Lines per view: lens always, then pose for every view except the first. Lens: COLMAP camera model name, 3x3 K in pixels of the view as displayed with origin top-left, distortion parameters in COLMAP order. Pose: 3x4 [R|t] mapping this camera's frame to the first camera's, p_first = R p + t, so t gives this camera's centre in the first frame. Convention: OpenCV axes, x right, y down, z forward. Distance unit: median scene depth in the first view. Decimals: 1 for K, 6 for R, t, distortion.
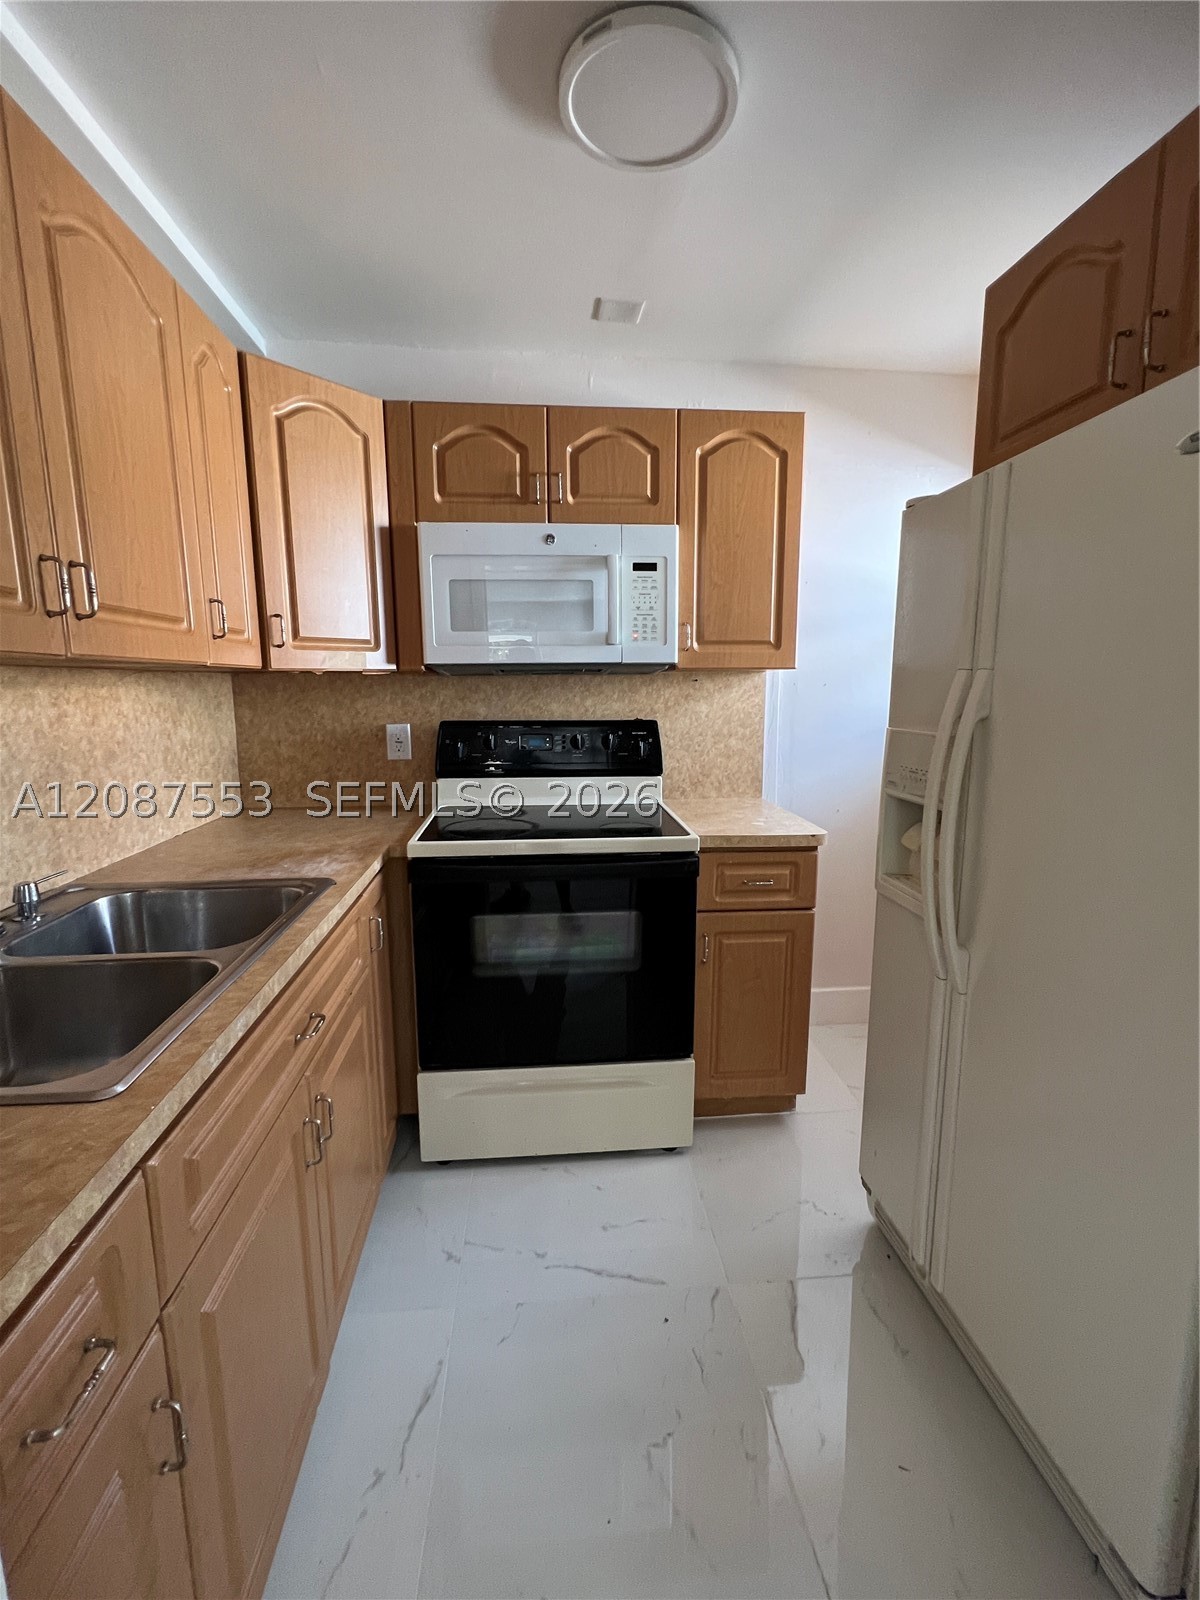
lens RADIAL K [[697.9, 0, 601.3], [0, 697.9, 803.6], [0, 0, 1]] dist [0.000534, -0.000039]
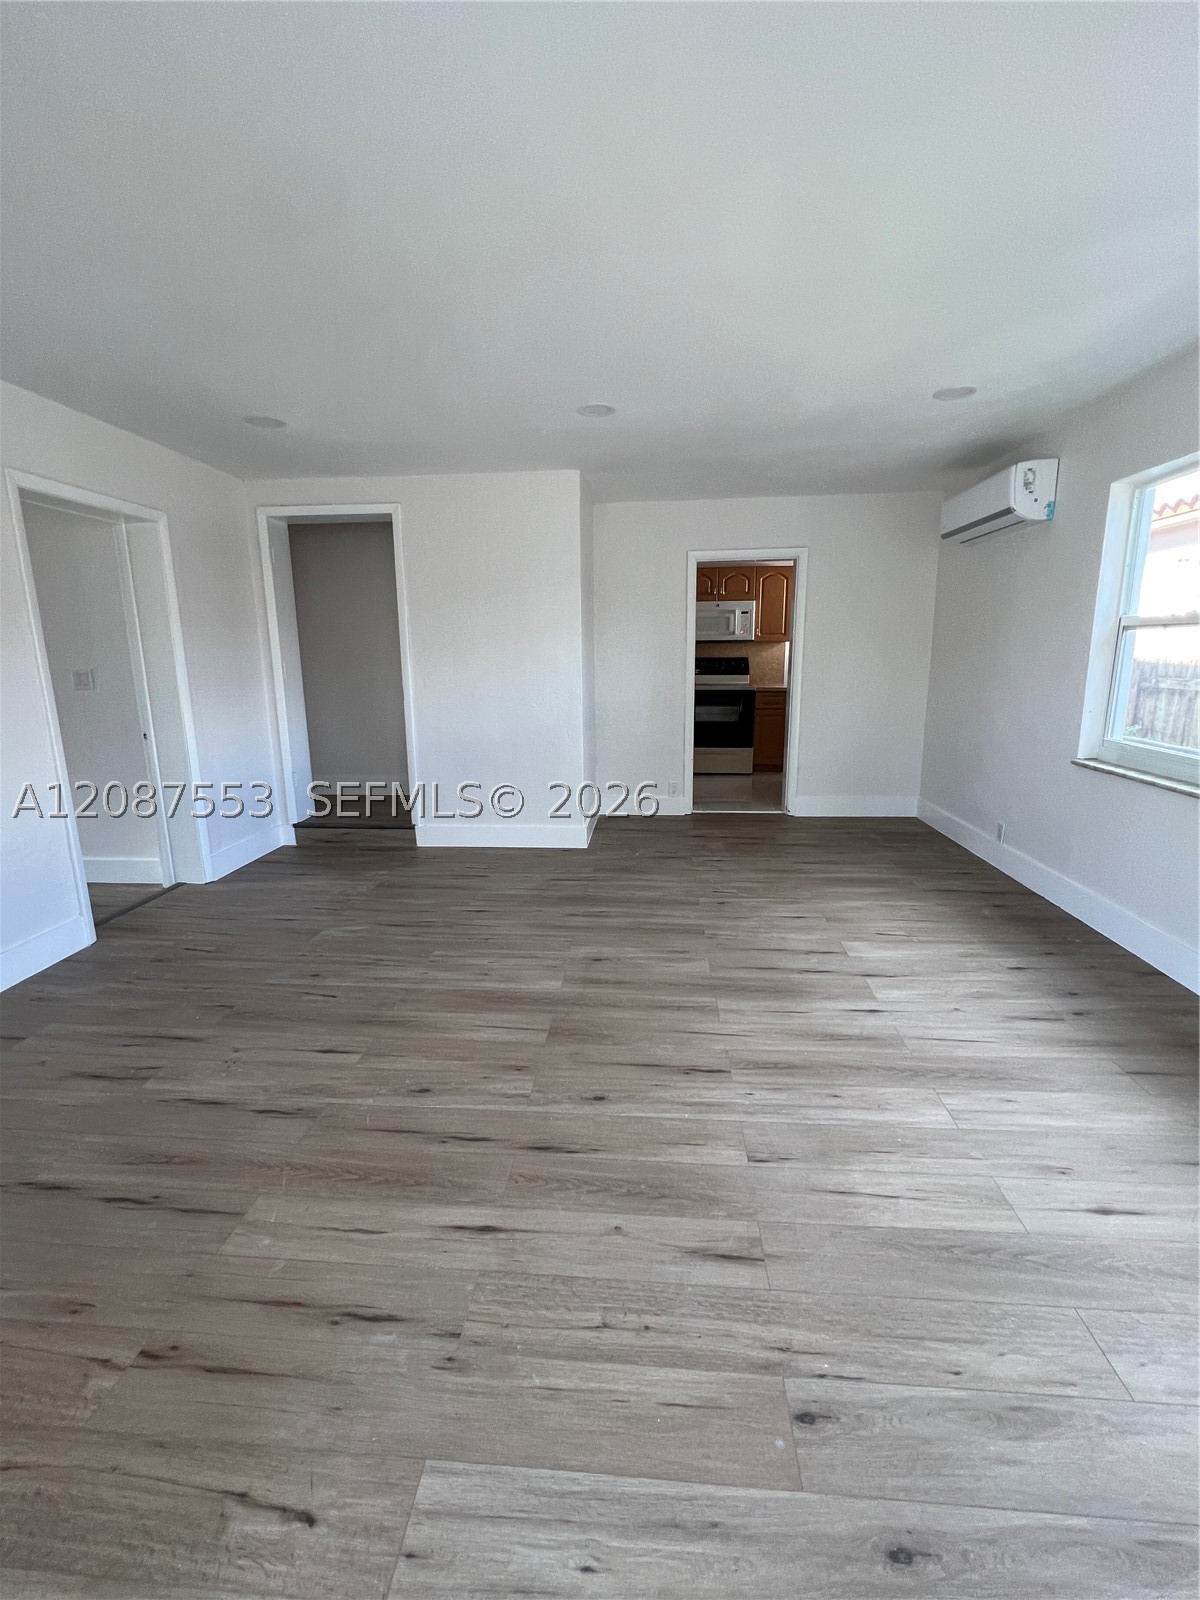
lens RADIAL K [[697.9, 0, 593.9], [0, 697.9, 796.7], [0, 0, 1]] dist [0.000534, -0.000039]
pose [[0.985361, 0.035115, -0.166828, -0.066080], [-0.025989, 0.998060, 0.056573, 0.392149], [0.168491, -0.051409, 0.984362, -2.545870]]
